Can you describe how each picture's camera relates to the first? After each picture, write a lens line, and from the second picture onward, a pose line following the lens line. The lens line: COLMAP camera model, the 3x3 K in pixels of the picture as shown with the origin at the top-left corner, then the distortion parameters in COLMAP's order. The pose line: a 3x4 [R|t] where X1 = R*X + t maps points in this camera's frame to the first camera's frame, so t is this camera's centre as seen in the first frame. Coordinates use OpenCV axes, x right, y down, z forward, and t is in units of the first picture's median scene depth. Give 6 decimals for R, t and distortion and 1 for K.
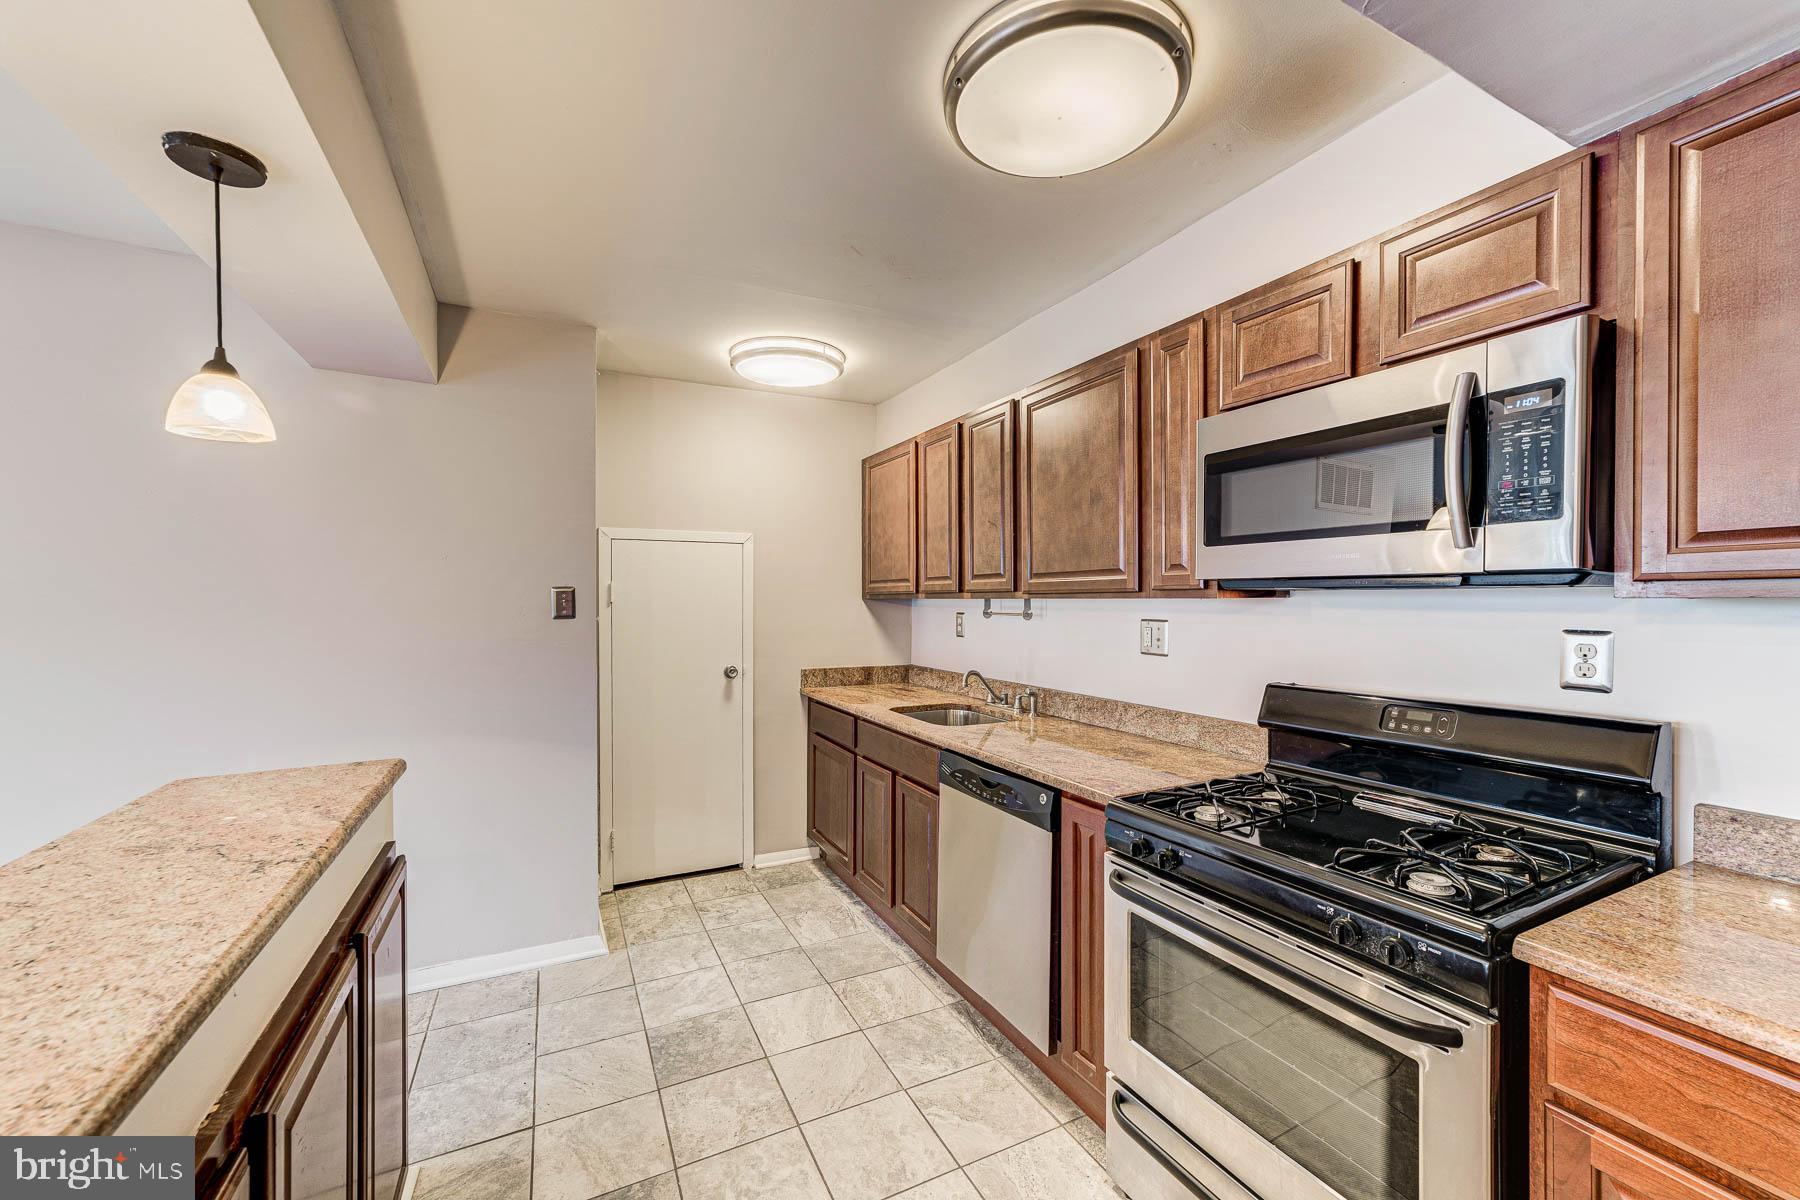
lens RADIAL K [[706.7, 0, 900.0], [0, 706.7, 607.6], [0, 0, 1]] dist [-0.007727, 0.006906]
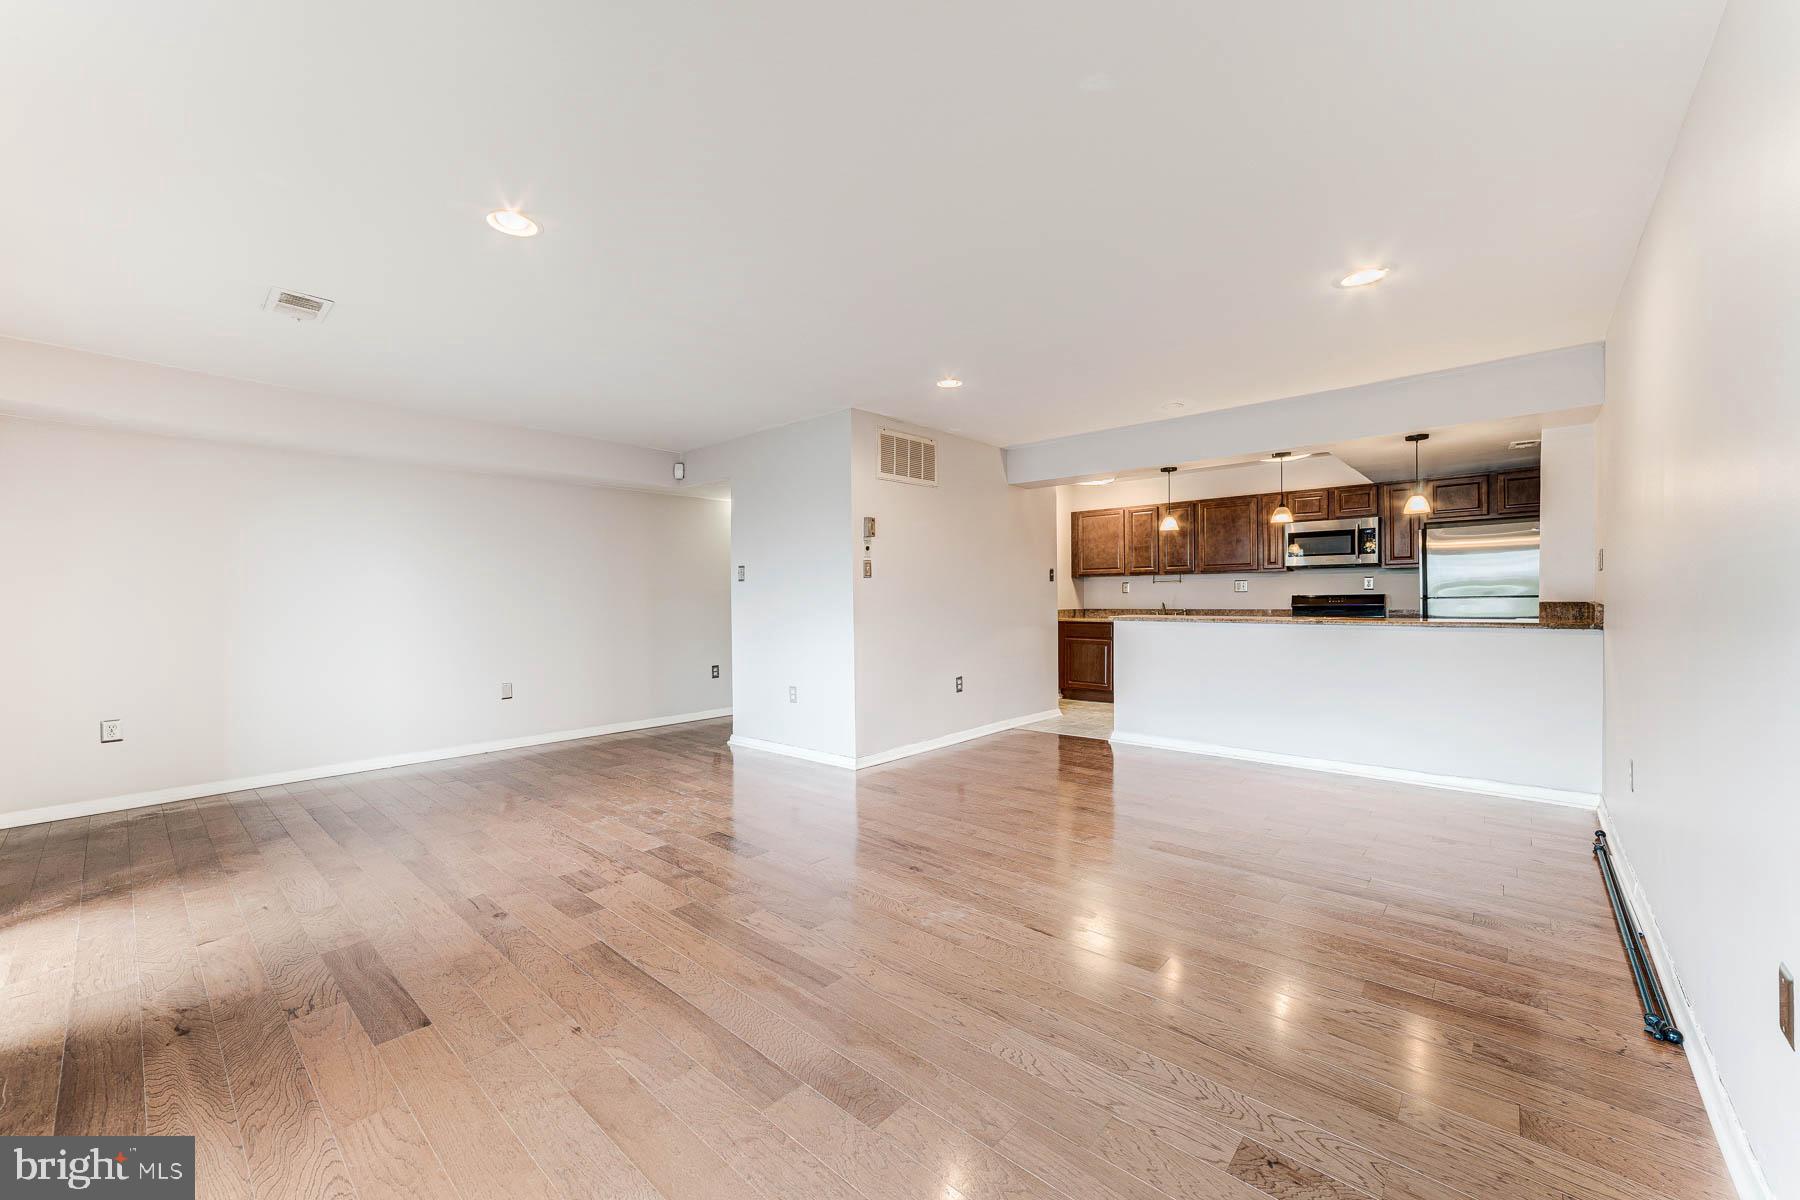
lens RADIAL K [[706.8, 0, 908.3], [0, 706.8, 610.1], [0, 0, 1]] dist [-0.002970, 0.007013]
pose [[0.926815, -0.014478, 0.375240, -2.103990], [0.012956, 0.999894, 0.006580, 0.106624], [-0.375296, -0.001237, 0.926904, -1.276248]]
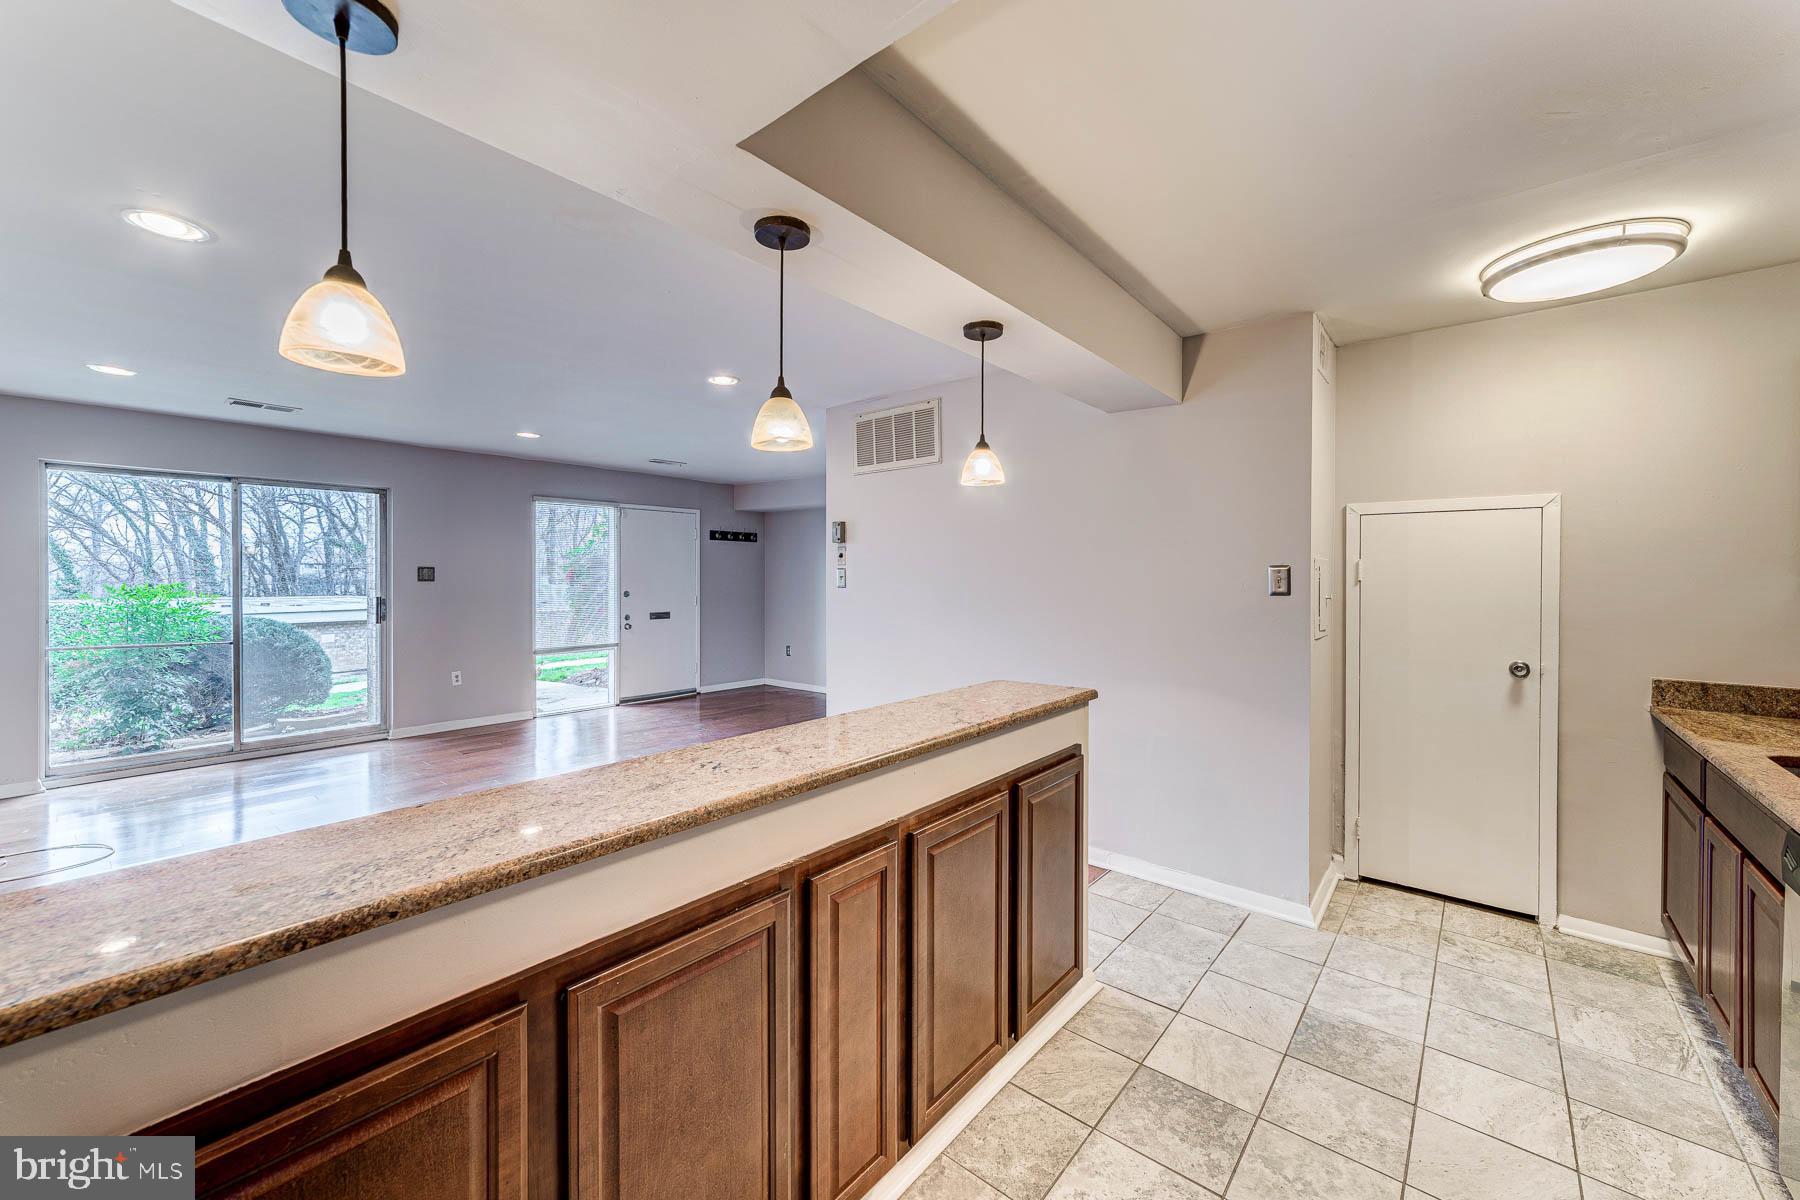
lens RADIAL K [[706.2, 0, 907.5], [0, 706.2, 587.1], [0, 0, 1]] dist [-0.000087, 0.003565]
pose [[0.402219, 0.017528, -0.915376, 0.306839], [-0.016599, 0.999792, 0.011851, -0.000502], [0.915393, 0.010428, 0.402426, 0.061428]]
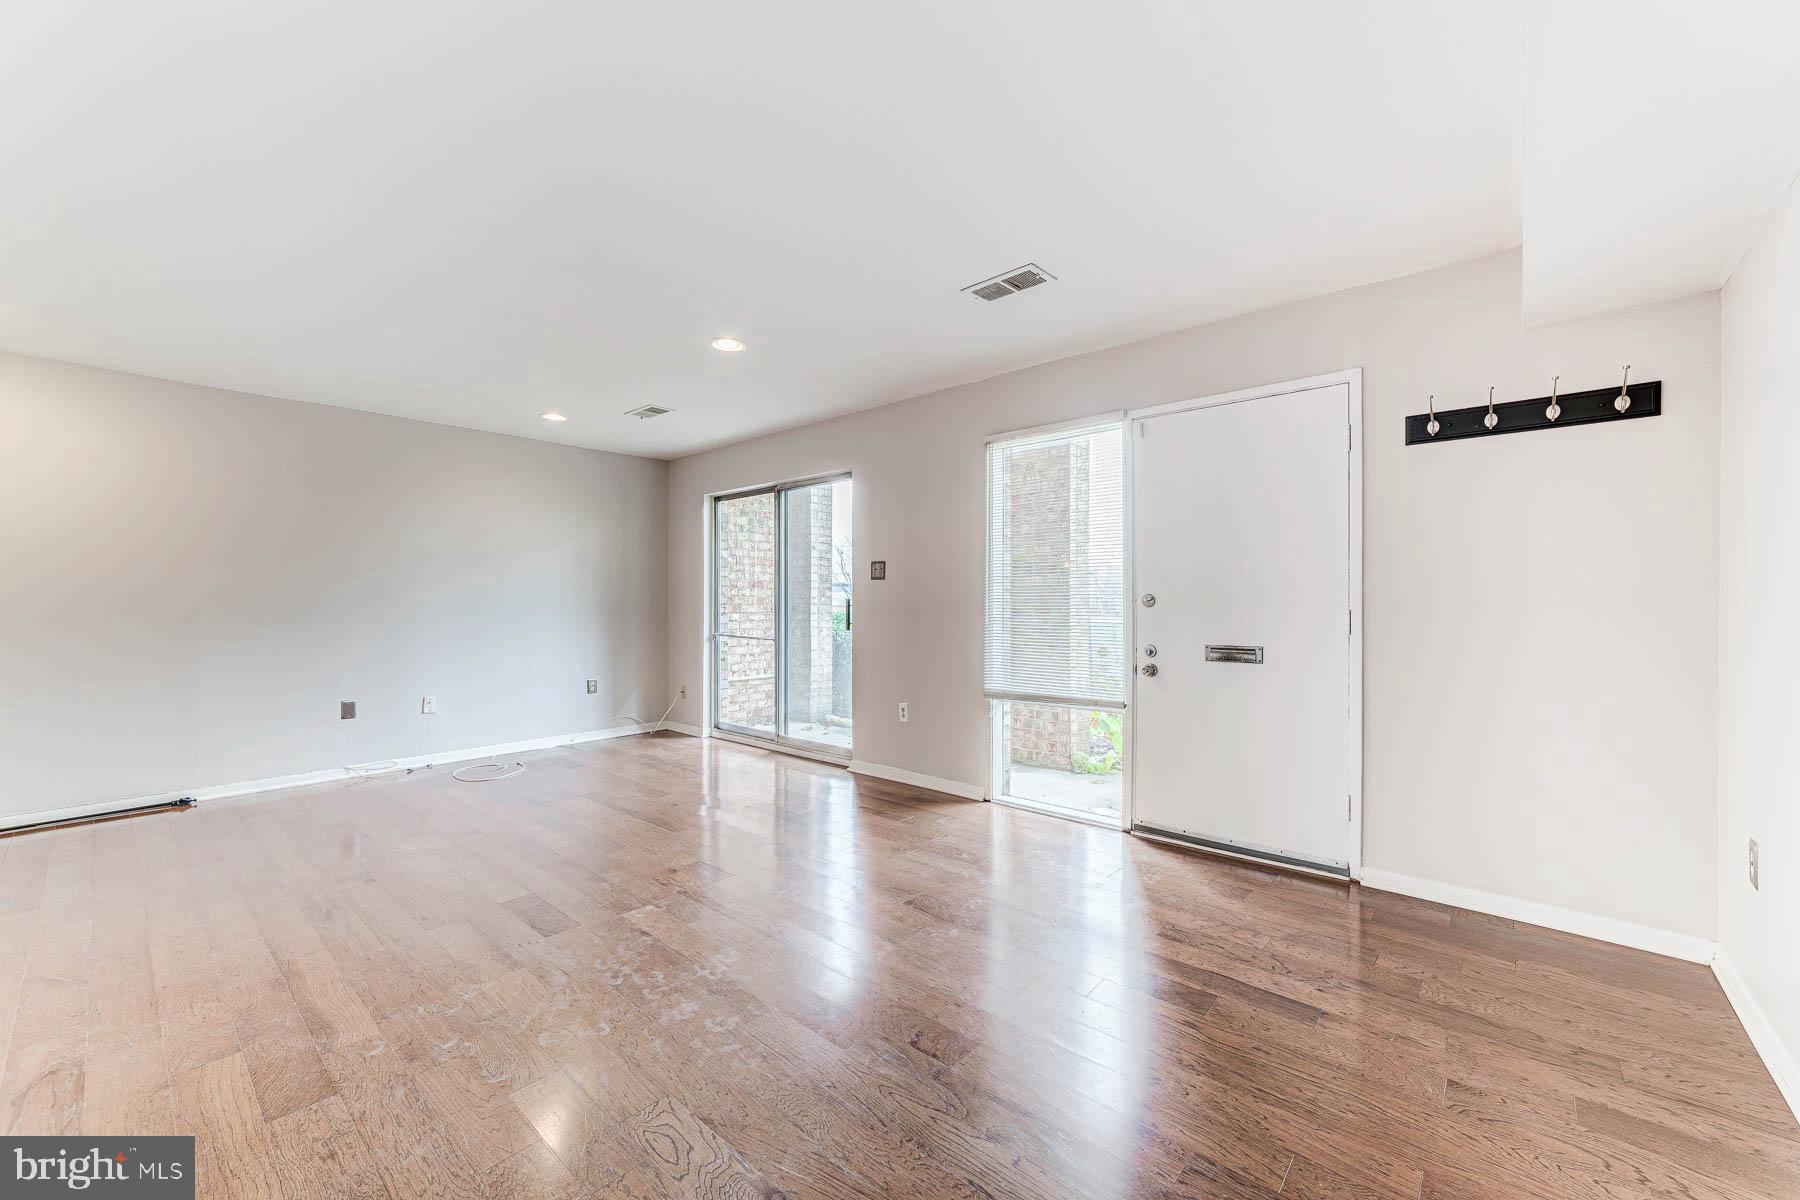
lens RADIAL K [[700.6, 0, 910.1], [0, 700.6, 609.3], [0, 0, 1]] dist [-0.016542, 0.007270]
pose [[-0.927764, 0.002697, -0.373159, -1.985816], [-0.005490, 0.999767, 0.020874, 0.075049], [0.373128, 0.021415, -0.927533, 1.303571]]
